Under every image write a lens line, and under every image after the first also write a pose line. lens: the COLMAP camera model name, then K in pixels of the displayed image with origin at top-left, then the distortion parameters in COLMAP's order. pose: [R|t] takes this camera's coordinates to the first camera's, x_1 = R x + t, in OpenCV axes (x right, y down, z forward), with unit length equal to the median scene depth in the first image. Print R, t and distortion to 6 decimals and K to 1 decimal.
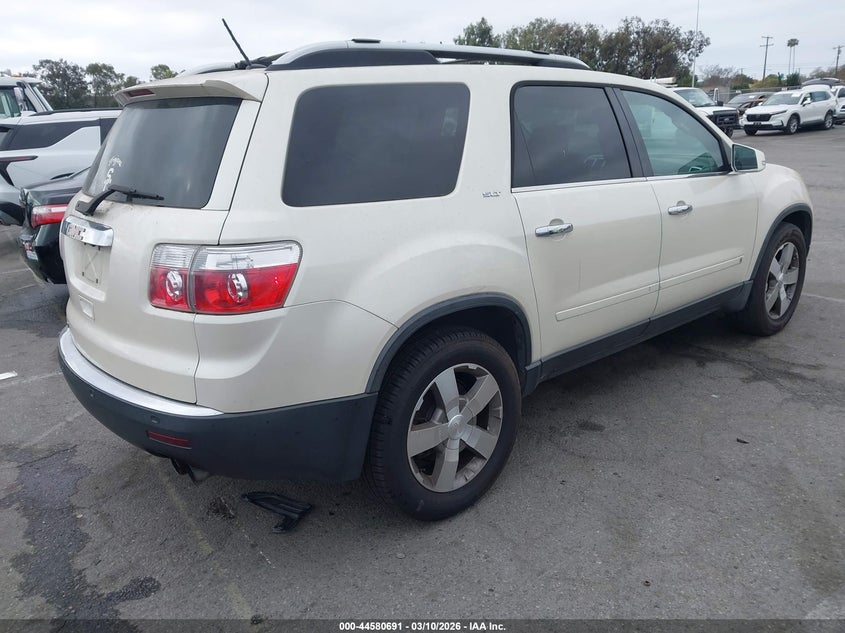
lens RADIAL K [[651.5, 0, 424.0], [0, 651.5, 303.9], [0, 0, 1]] dist [0.049630, 0.007648]
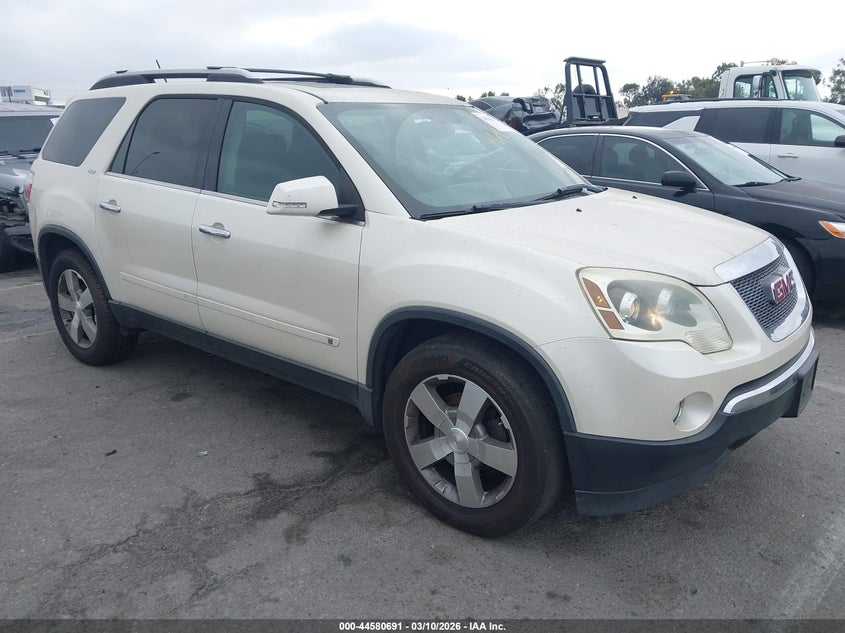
lens RADIAL K [[651.5, 0, 426.9], [0, 651.5, 314.4], [0, 0, 1]] dist [0.049630, 0.007648]
pose [[0.163430, 0.305672, -0.938006, 1.728383], [-0.262841, 0.929915, 0.257240, -0.450194], [0.950897, 0.204505, 0.232319, 1.416999]]
